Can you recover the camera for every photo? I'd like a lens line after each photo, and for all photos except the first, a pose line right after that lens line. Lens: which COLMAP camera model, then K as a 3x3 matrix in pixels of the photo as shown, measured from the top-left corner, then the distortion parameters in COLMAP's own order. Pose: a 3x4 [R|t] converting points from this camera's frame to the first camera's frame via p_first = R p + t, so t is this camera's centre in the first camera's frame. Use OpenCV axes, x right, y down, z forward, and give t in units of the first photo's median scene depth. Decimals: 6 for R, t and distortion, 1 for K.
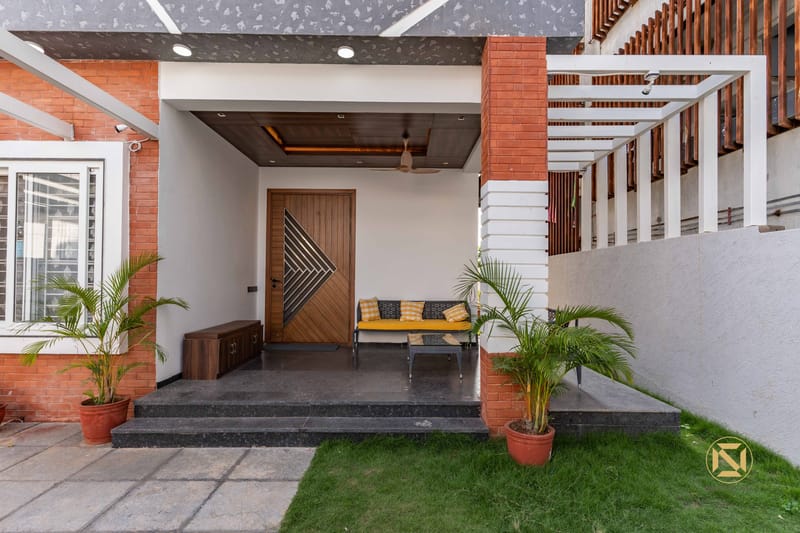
lens RADIAL K [[394.8, 0, 398.2], [0, 394.8, 275.3], [0, 0, 1]] dist [0.001900, 0.000504]
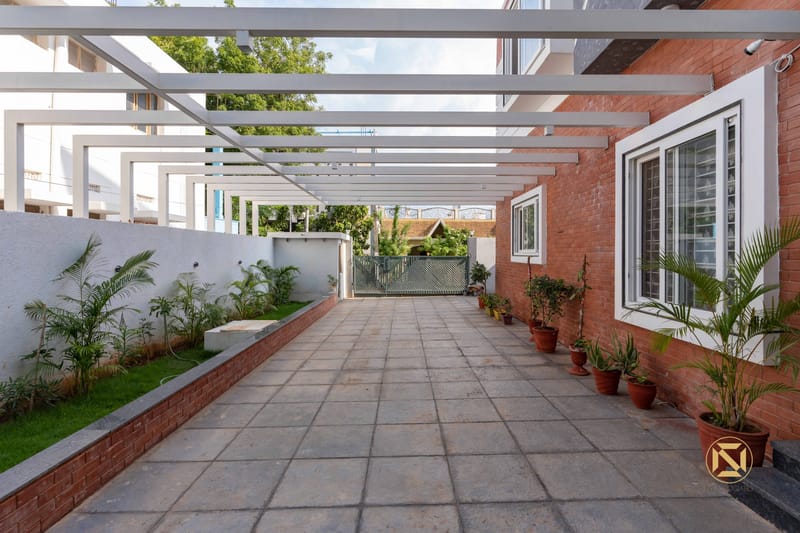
lens RADIAL K [[394.8, 0, 415.5], [0, 394.8, 253.1], [0, 0, 1]] dist [0.001900, 0.000504]
pose [[0.024947, -0.008821, -0.999650, -0.008475], [0.004812, 0.999951, -0.008704, 0.000825], [0.999677, -0.004593, 0.024989, 0.364069]]
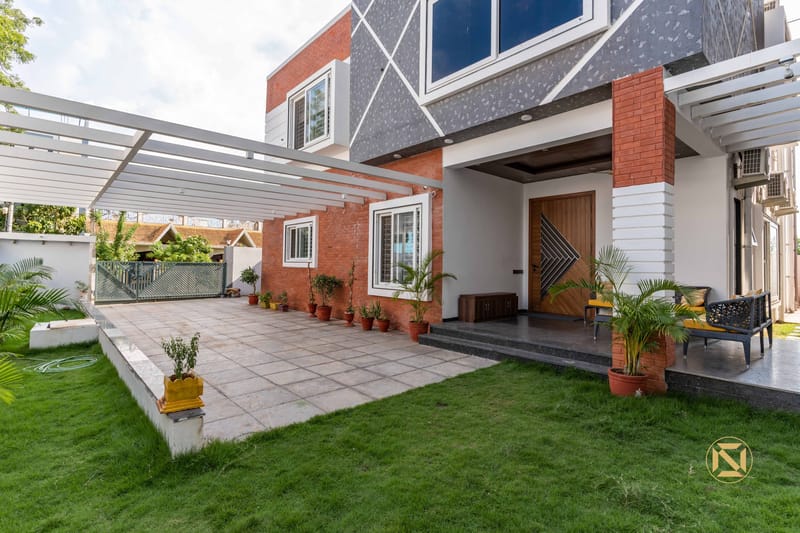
lens RADIAL K [[394.8, 0, 403.3], [0, 394.8, 262.4], [0, 0, 1]] dist [0.001900, 0.000504]
pose [[0.655045, -0.003424, -0.755582, 0.710837], [-0.003347, 0.999967, -0.007433, 0.021785], [0.755582, 0.007398, 0.655012, -0.381031]]
